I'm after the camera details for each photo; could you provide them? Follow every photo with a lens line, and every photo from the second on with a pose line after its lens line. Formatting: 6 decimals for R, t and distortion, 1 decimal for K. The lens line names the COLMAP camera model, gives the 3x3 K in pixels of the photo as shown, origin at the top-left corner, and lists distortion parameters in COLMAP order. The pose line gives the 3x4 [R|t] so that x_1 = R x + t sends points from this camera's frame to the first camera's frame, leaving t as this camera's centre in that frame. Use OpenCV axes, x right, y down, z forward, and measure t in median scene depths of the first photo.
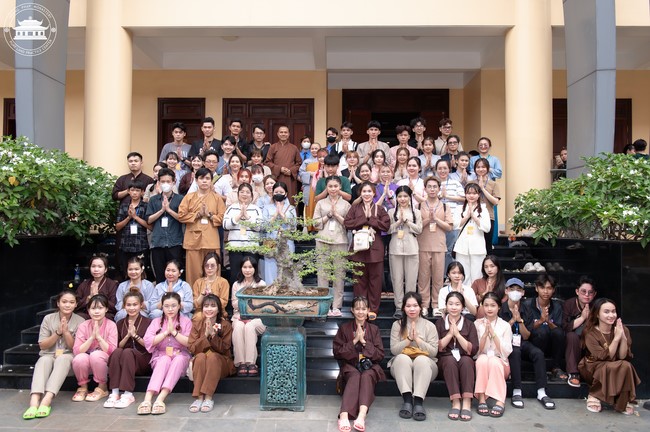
lens RADIAL K [[548.8, 0, 324.7], [0, 548.8, 214.7], [0, 0, 1]] dist [-0.004220, 0.009752]
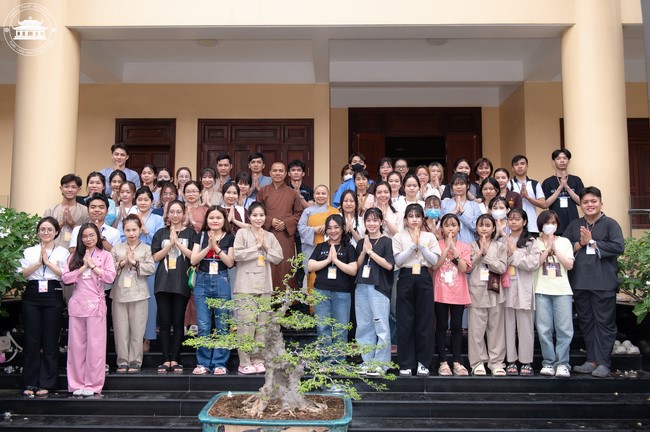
lens RADIAL K [[596.0, 0, 325.2], [0, 596.0, 216.4], [0, 0, 1]] dist [-0.018151, 0.000000]
pose [[0.999964, -0.003877, 0.007595, -0.010885], [0.004280, 0.998543, -0.053784, -0.026481], [-0.007375, 0.053815, 0.998524, 0.159466]]
